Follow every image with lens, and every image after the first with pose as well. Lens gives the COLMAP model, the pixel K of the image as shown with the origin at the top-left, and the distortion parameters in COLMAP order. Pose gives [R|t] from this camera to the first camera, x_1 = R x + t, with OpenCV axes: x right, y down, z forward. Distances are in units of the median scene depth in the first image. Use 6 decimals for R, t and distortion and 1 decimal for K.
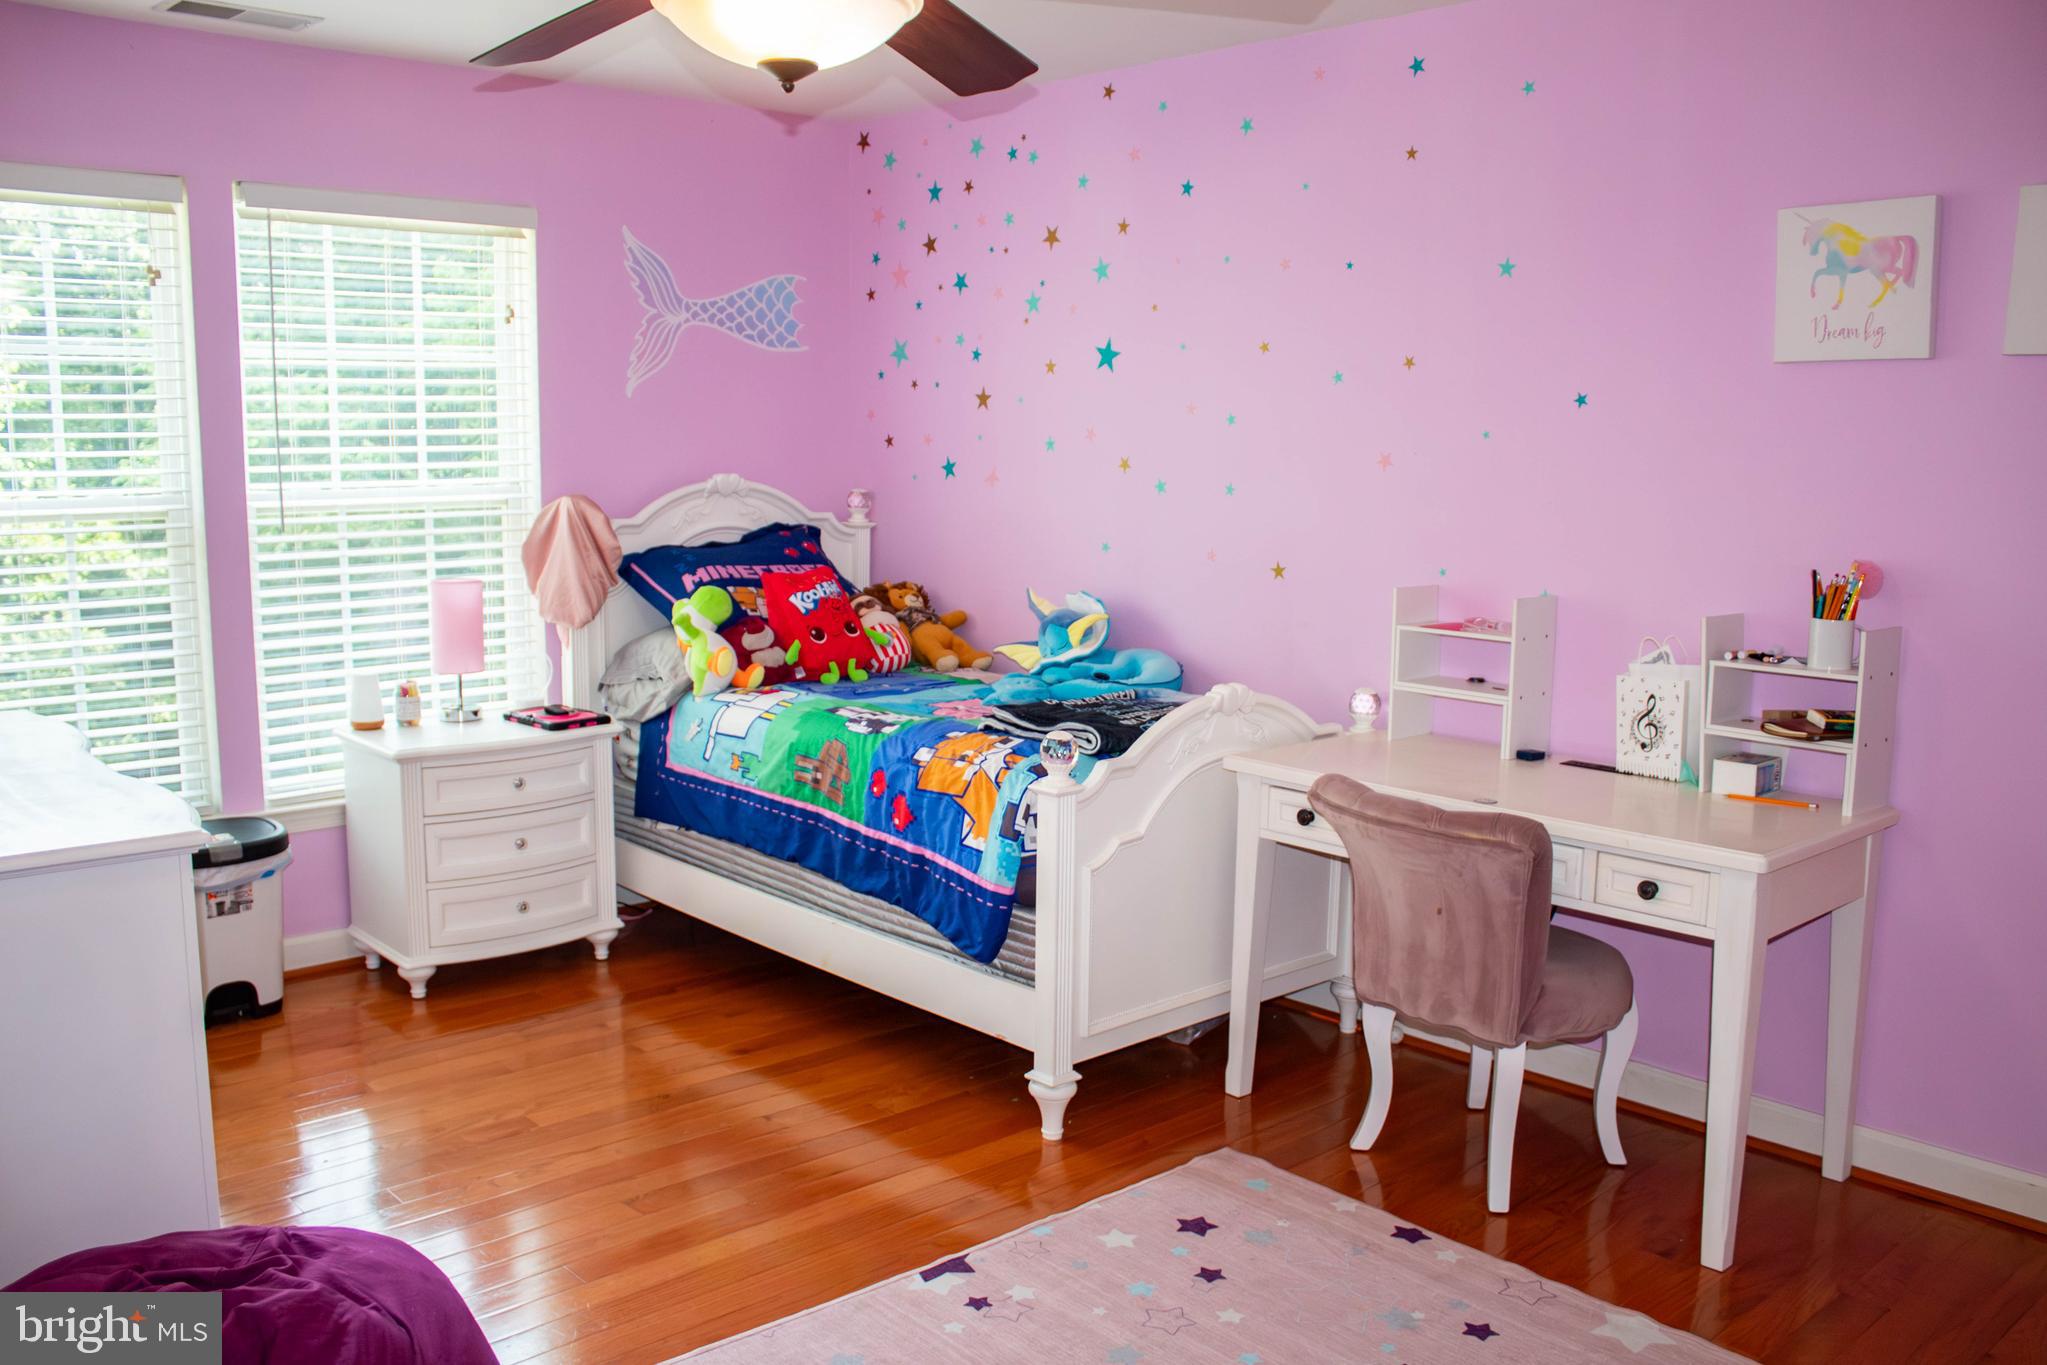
lens RADIAL K [[1736.0, 0, 1023.5], [0, 1736.0, 682.5], [0, 0, 1]] dist [-0.171248, 0.155968]
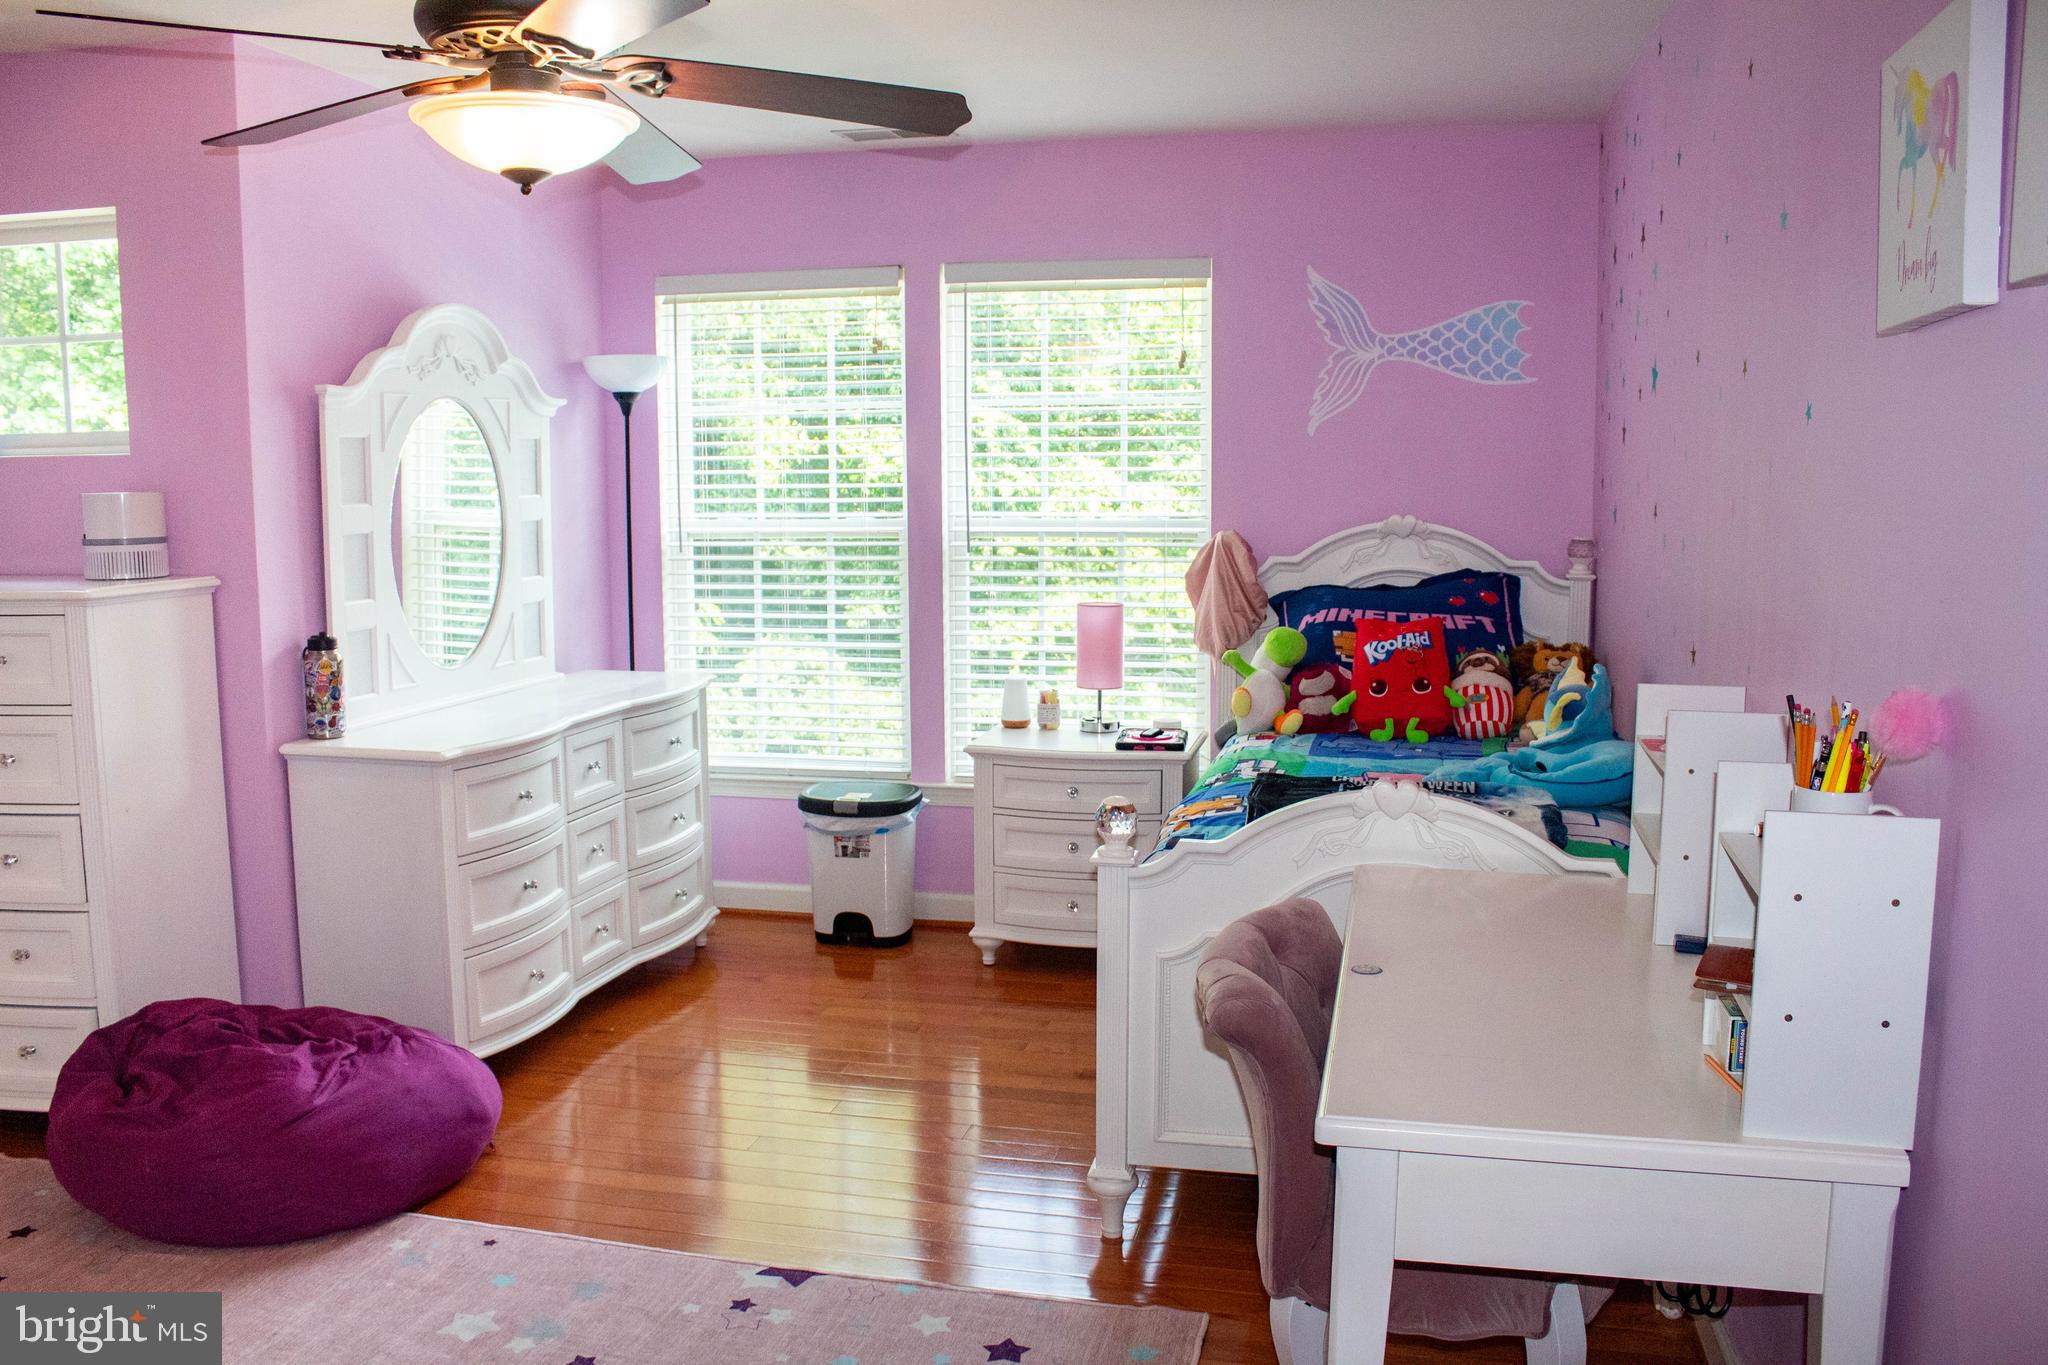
lens RADIAL K [[1709.5, 0, 1012.8], [0, 1709.5, 688.6], [0, 0, 1]] dist [-0.182575, 0.183009]
pose [[0.563786, 0.097541, -0.820141, 0.505107], [-0.109858, 0.993035, 0.042584, -0.042960], [0.818582, 0.066091, 0.570575, 0.304797]]
